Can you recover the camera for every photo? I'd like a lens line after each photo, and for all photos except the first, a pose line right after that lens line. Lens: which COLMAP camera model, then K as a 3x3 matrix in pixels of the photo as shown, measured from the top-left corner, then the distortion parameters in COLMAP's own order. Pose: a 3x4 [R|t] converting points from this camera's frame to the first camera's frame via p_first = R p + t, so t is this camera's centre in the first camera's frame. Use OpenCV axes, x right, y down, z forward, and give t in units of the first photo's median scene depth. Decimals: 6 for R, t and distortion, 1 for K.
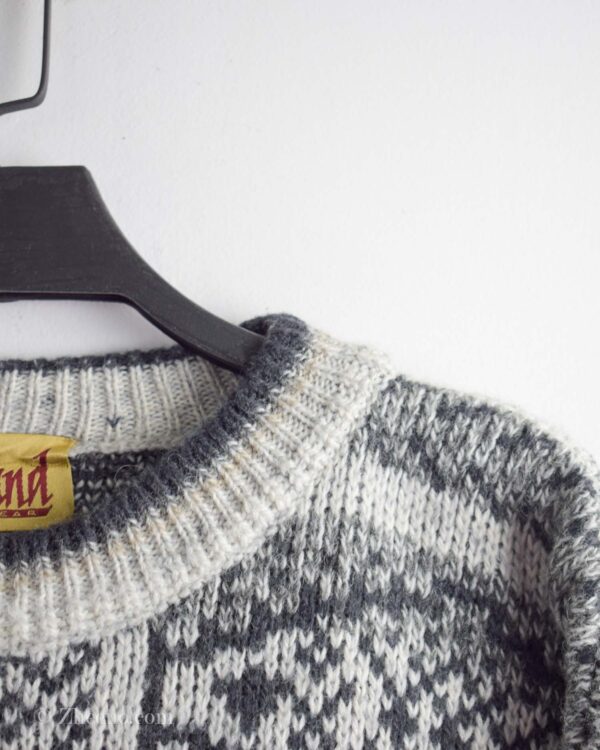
lens RADIAL K [[1555.0, 0, 300.0], [0, 1555.0, 375.0], [0, 0, 1]] dist [-0.006181, 0.020025]
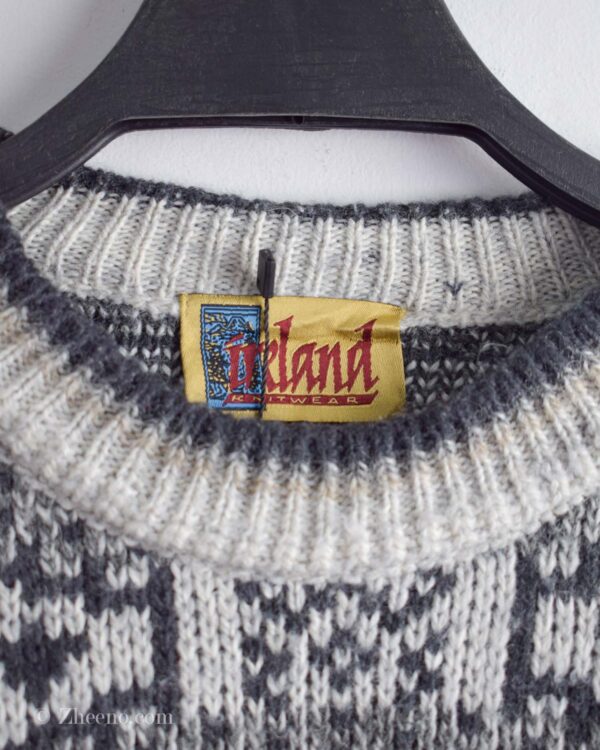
lens RADIAL K [[1555.0, 0, 300.0], [0, 1555.0, 375.0], [0, 0, 1]] dist [-0.006181, 0.020025]
pose [[0.999420, 0.031382, 0.013226, -0.218860], [-0.032334, 0.996328, 0.079277, 0.015114], [-0.010689, -0.079658, 0.996765, 0.225393]]
